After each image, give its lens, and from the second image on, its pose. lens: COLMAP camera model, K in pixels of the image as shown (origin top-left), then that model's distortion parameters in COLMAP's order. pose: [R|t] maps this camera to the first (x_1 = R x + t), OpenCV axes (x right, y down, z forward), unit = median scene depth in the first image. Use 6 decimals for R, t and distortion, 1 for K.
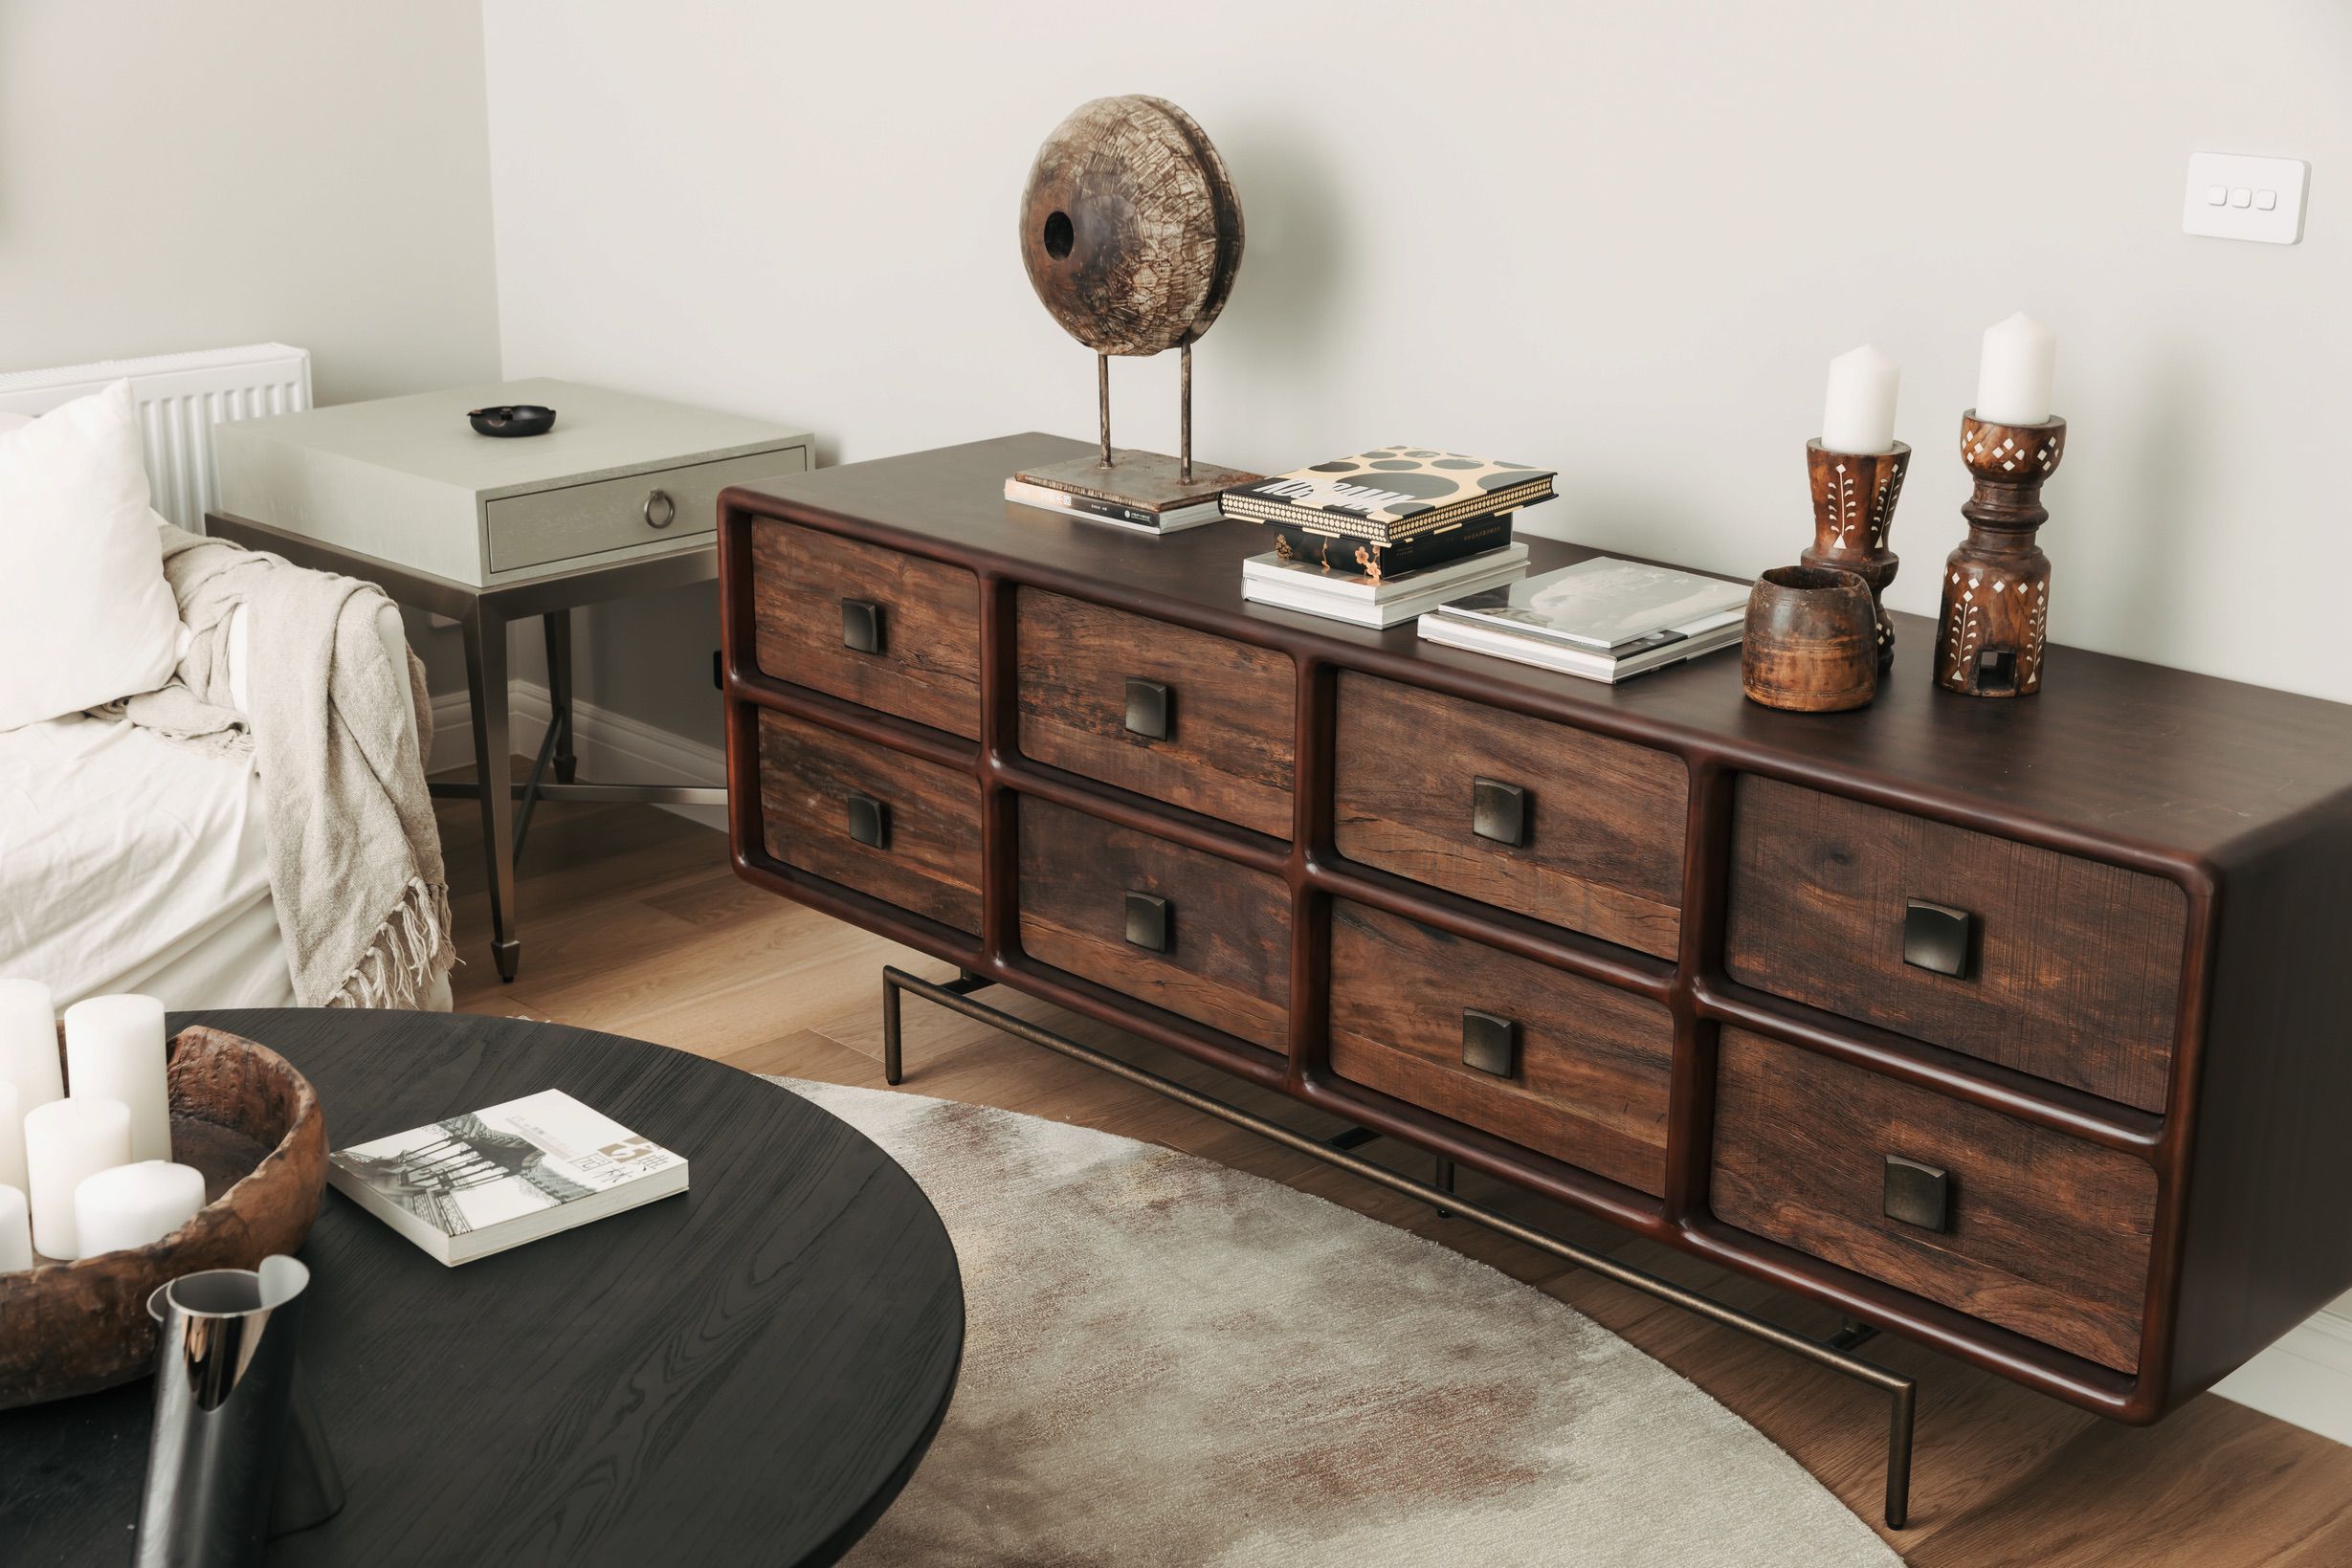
lens RADIAL K [[3059.2, 0, 1171.8], [0, 3059.2, 744.2], [0, 0, 1]] dist [0.010600, 0.016570]
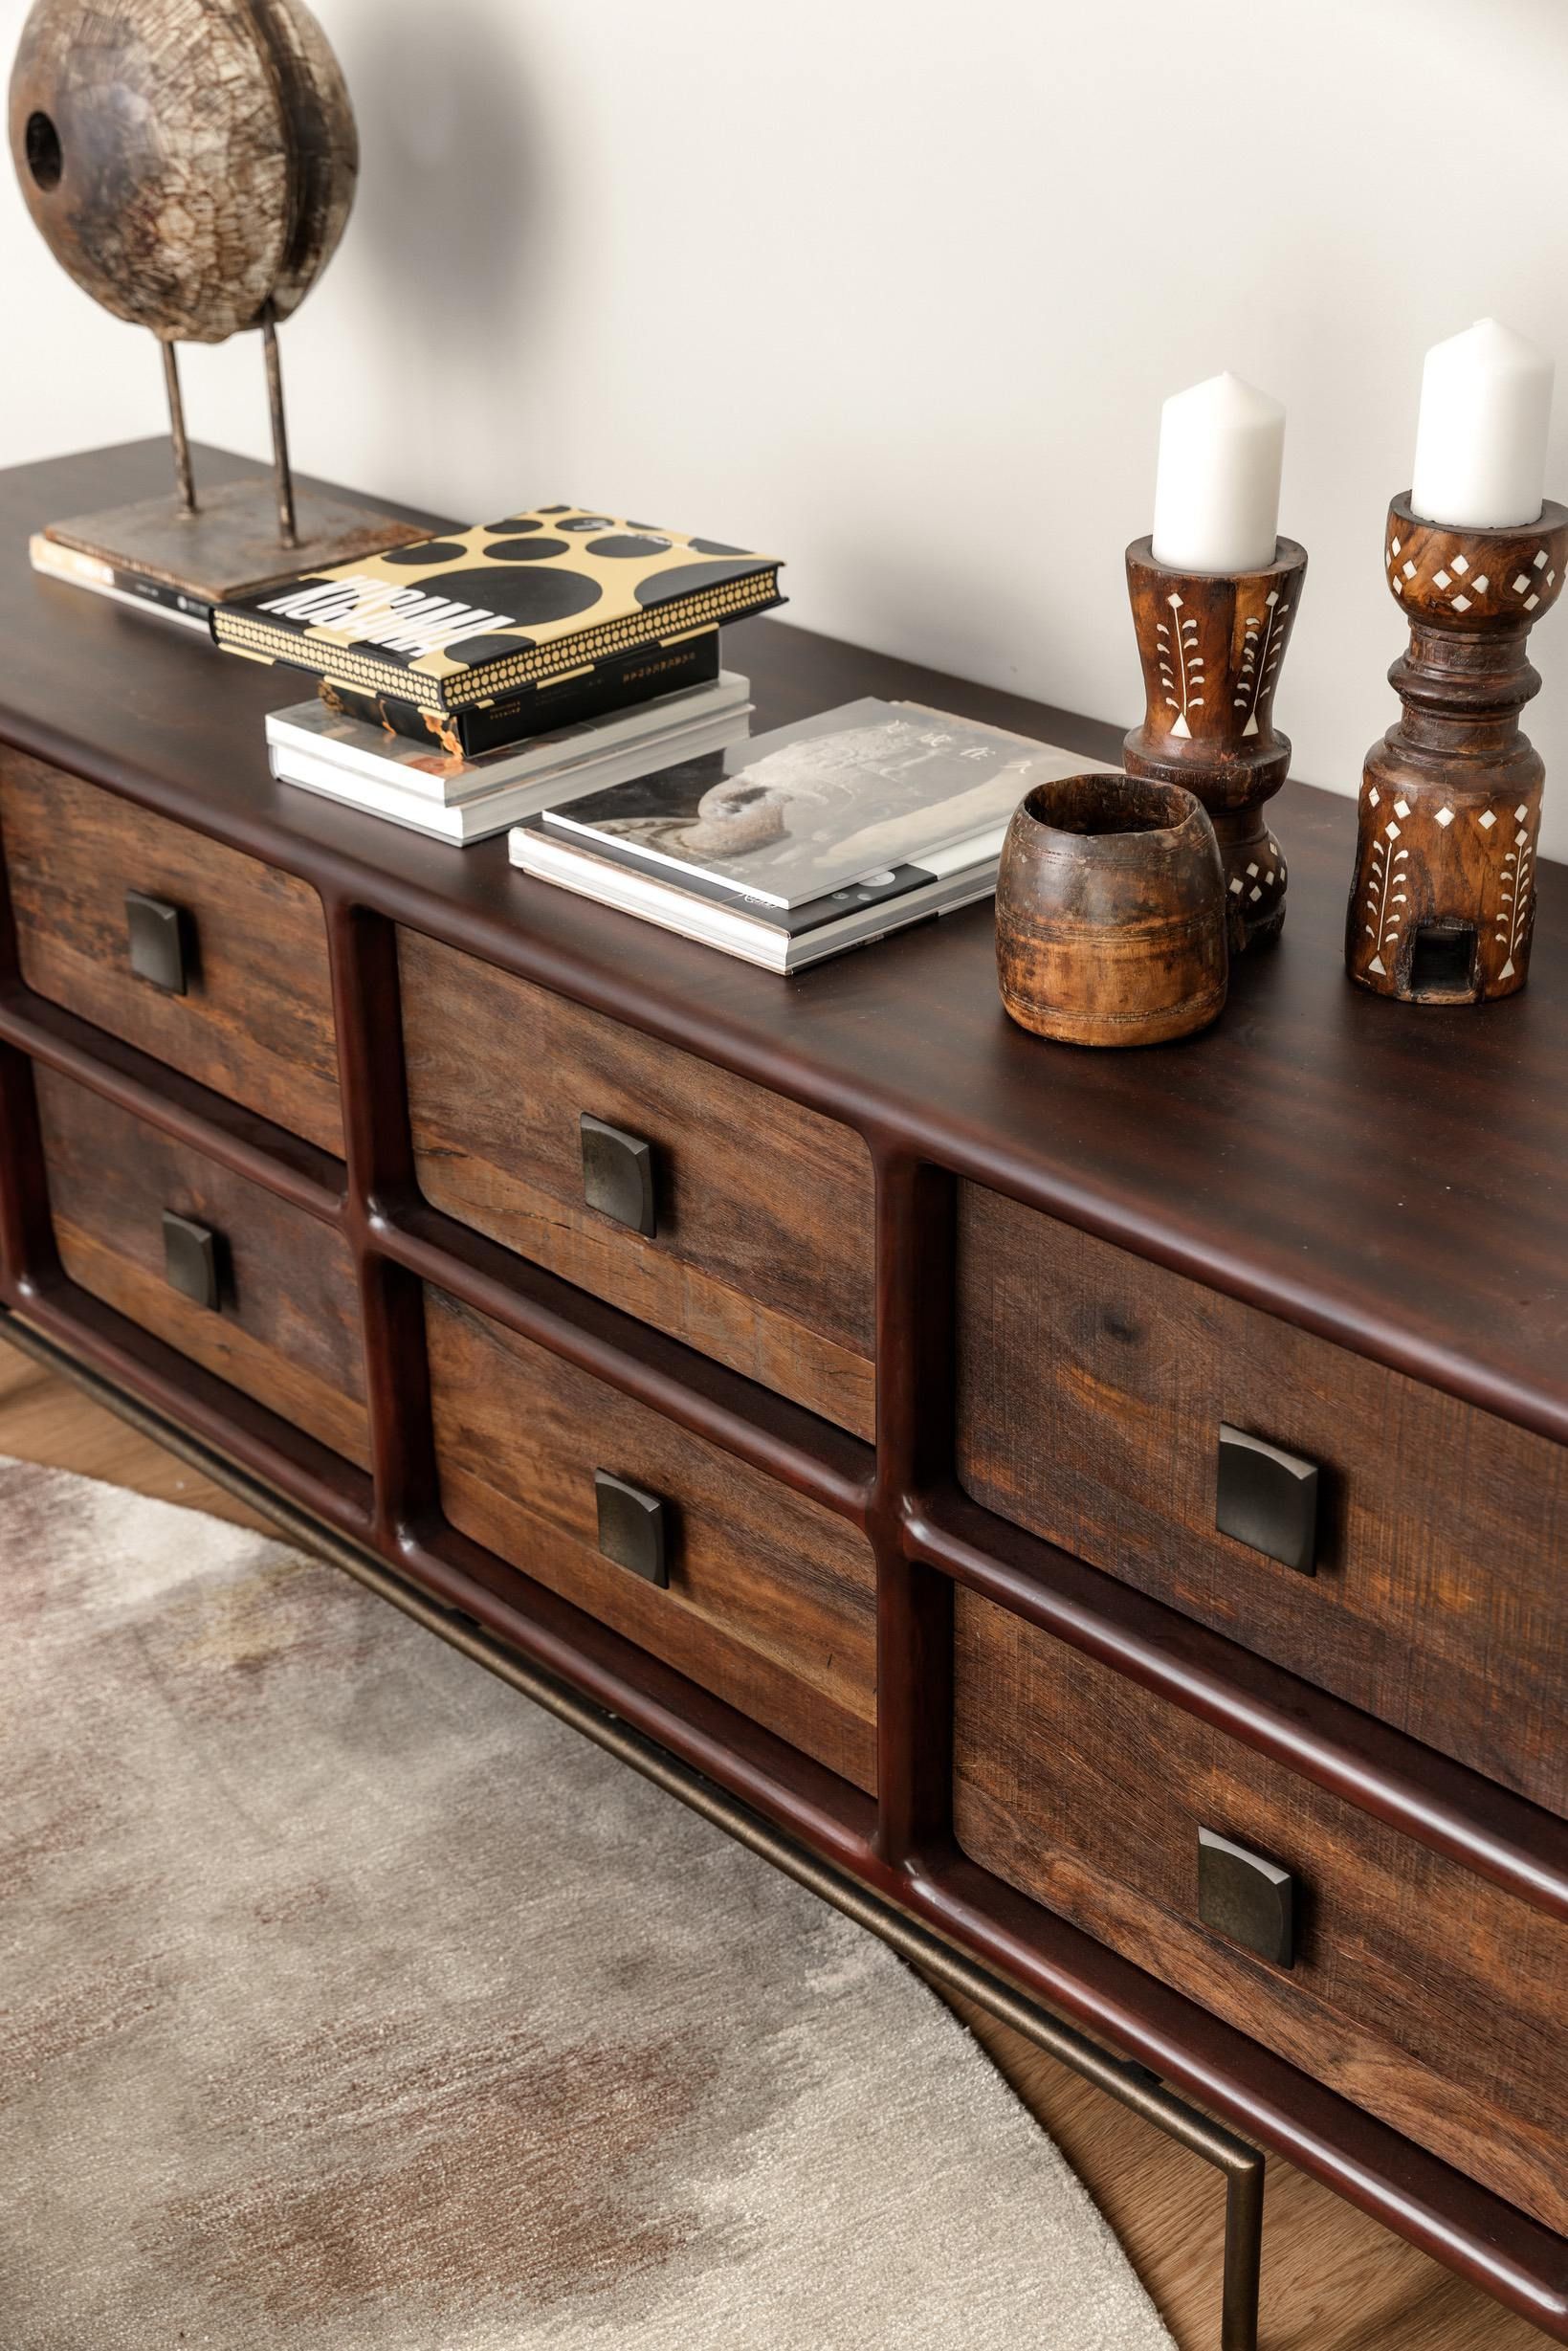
lens RADIAL K [[3291.6, 0, 784.0], [0, 3291.6, 1175.5], [0, 0, 1]] dist [0.008105, 0.004113]
pose [[0.998934, -0.002558, -0.046095, 0.165807], [0.010310, 0.985607, 0.168739, -0.084446], [0.045000, -0.169035, 0.984582, 0.363898]]
